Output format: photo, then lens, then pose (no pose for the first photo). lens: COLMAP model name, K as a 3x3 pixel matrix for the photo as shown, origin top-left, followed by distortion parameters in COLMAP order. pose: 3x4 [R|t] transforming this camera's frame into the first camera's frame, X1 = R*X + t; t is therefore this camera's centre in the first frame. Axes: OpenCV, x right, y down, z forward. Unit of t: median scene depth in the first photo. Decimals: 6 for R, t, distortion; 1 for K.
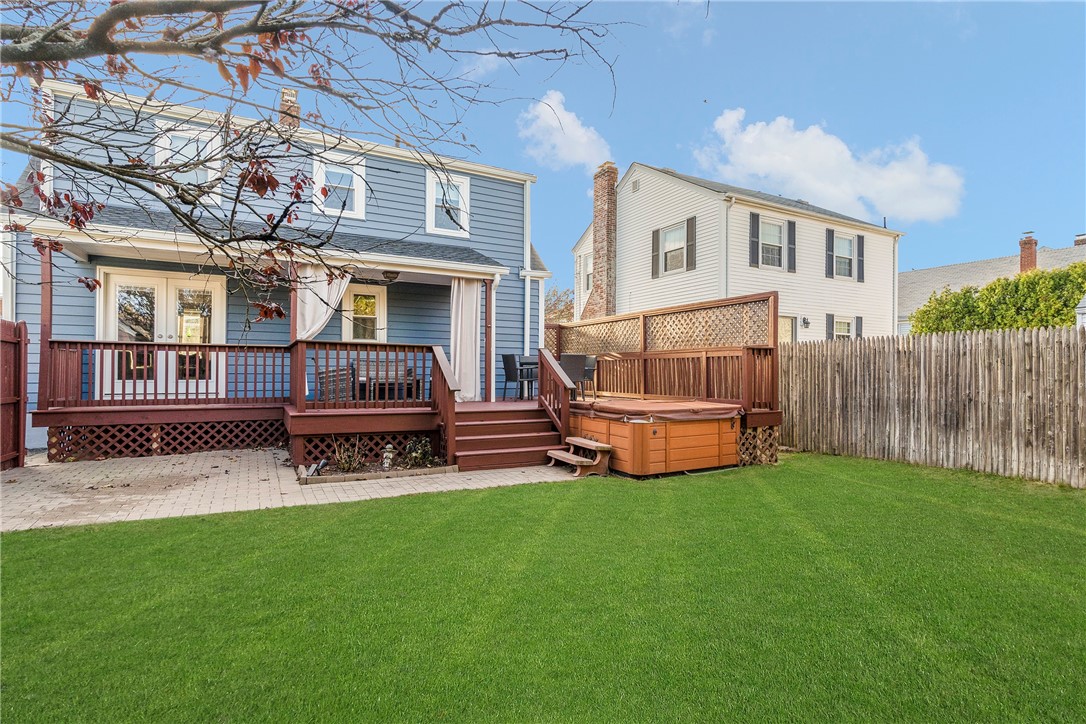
lens RADIAL K [[536.0, 0, 547.0], [0, 536.0, 370.4], [0, 0, 1]] dist [-0.000456, -0.000167]
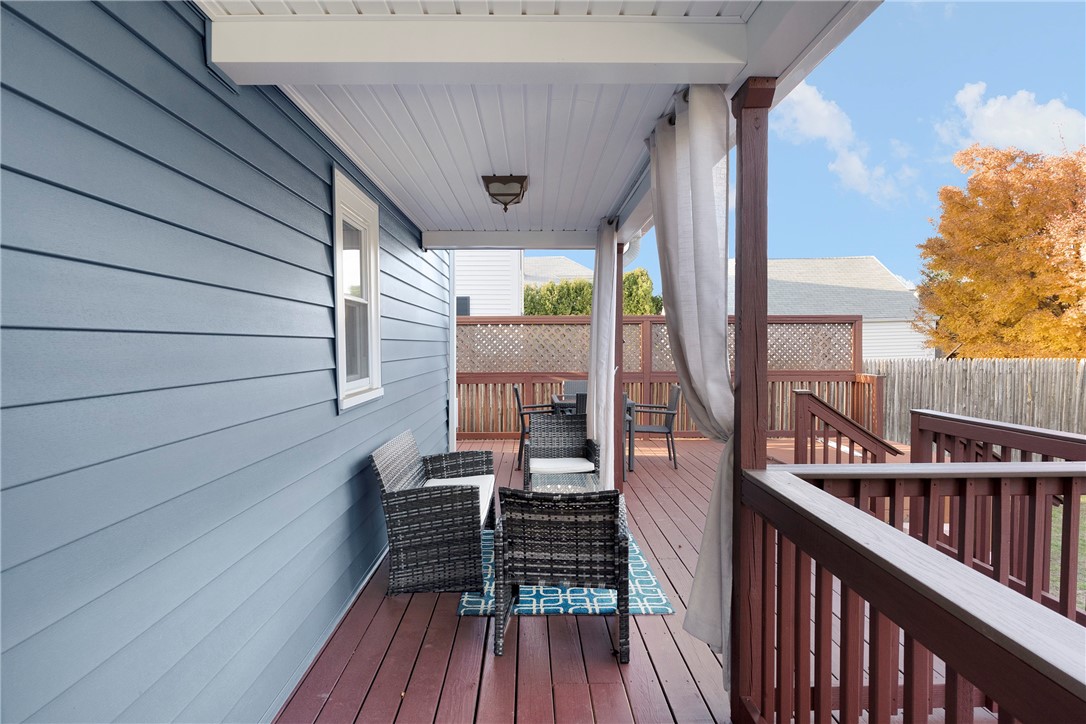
lens RADIAL K [[585.8, 0, 543.2], [0, 585.8, 347.0], [0, 0, 1]] dist [-0.002411, -0.000338]
pose [[0.453041, -0.010271, 0.891431, -0.712662], [-0.002408, 0.999916, 0.012745, -0.093438], [-0.891486, -0.007920, 0.452978, 0.950473]]
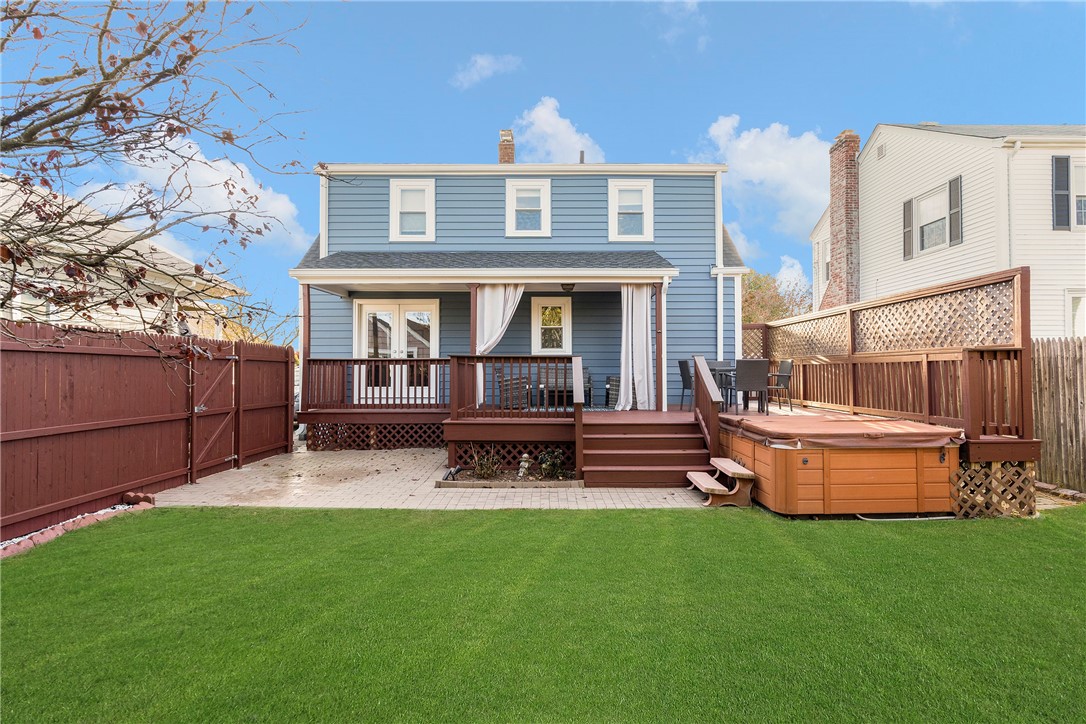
lens RADIAL K [[517.5, 0, 559.7], [0, 517.5, 362.1], [0, 0, 1]] dist [-0.000006, 0.000059]
pose [[0.886469, -0.015507, -0.462528, 0.187361], [0.009206, 0.999832, -0.015876, -0.018102], [0.462696, 0.009815, 0.886463, 0.120985]]
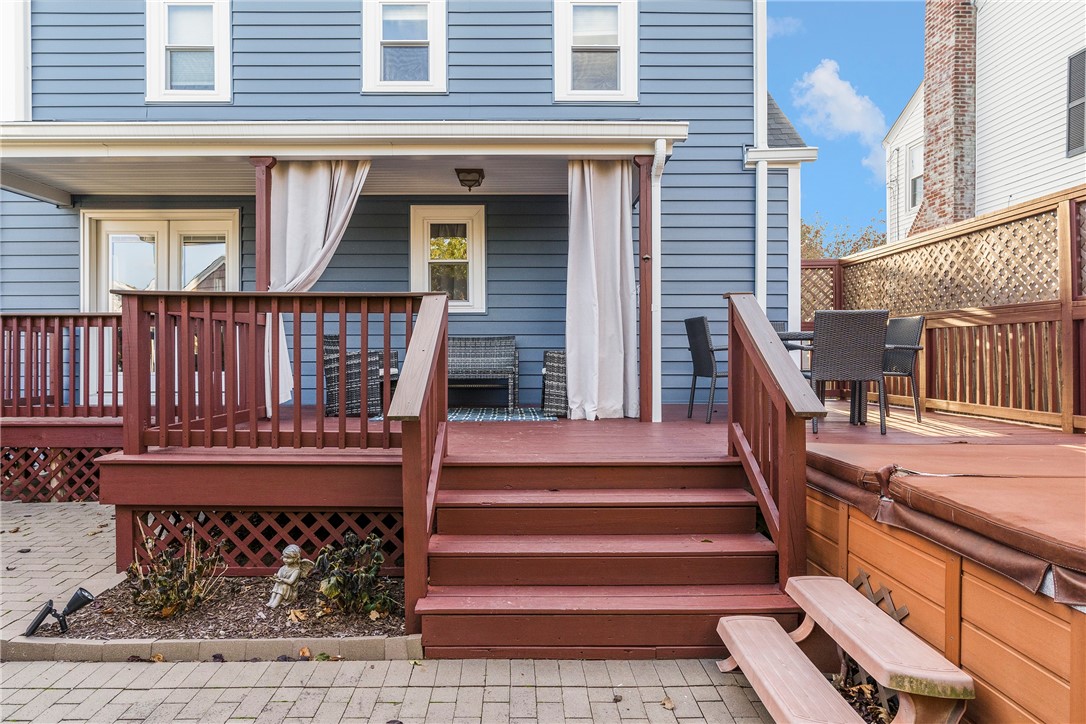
lens RADIAL K [[630.8, 0, 529.0], [0, 630.8, 359.8], [0, 0, 1]] dist [-0.003558, 0.000140]
pose [[0.884738, -0.003164, -0.466077, 0.064641], [0.009145, 0.999902, 0.010571, -0.001634], [0.465998, -0.013615, 0.884681, 0.553900]]
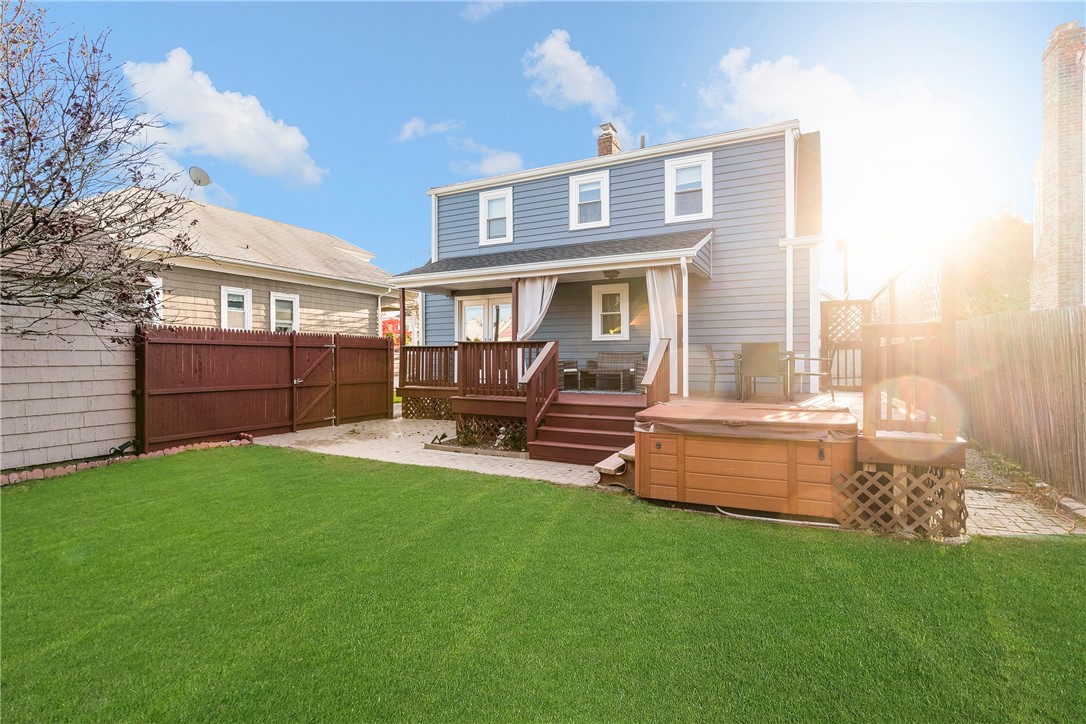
lens RADIAL K [[519.5, 0, 546.3], [0, 519.5, 358.2], [0, 0, 1]] dist [-0.000089, -0.000323]
pose [[0.575765, -0.007660, -0.817579, 0.575352], [0.009008, 0.999955, -0.003025, -0.008040], [0.817565, -0.005623, 0.575808, 0.346780]]
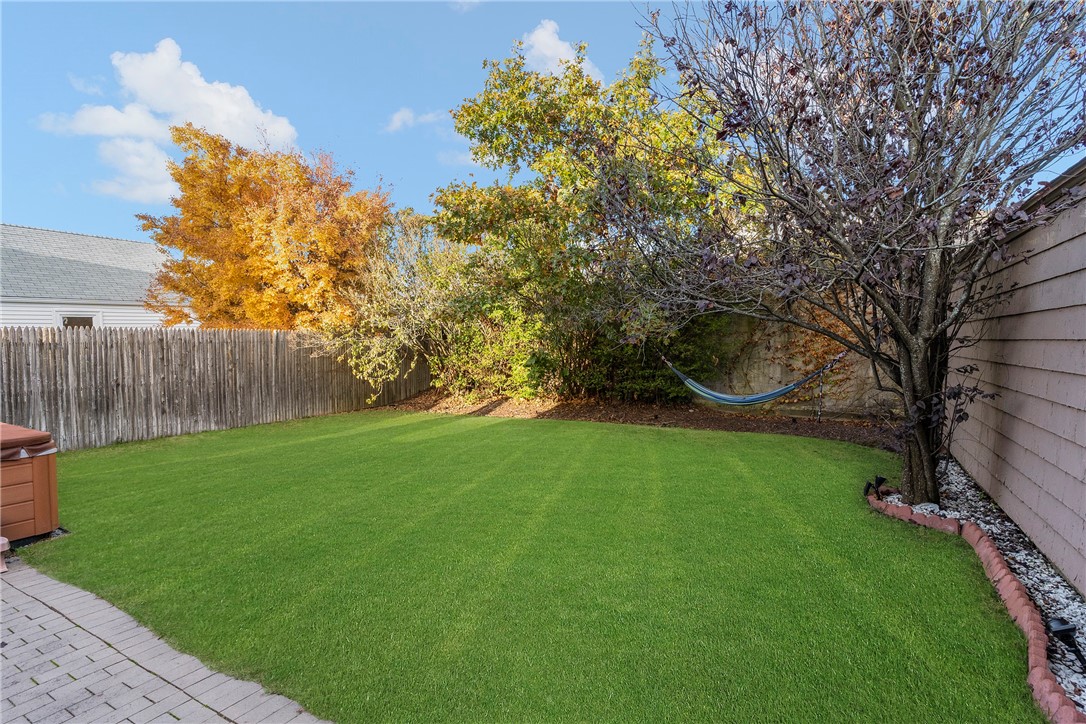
lens RADIAL K [[511.2, 0, 543.2], [0, 511.2, 369.4], [0, 0, 1]] dist [0.001217, 0.000012]
pose [[-0.538193, -0.044455, 0.841648, -0.545968], [0.005295, 0.998410, 0.056121, -0.030632], [-0.842805, 0.034661, -0.537102, 0.647954]]
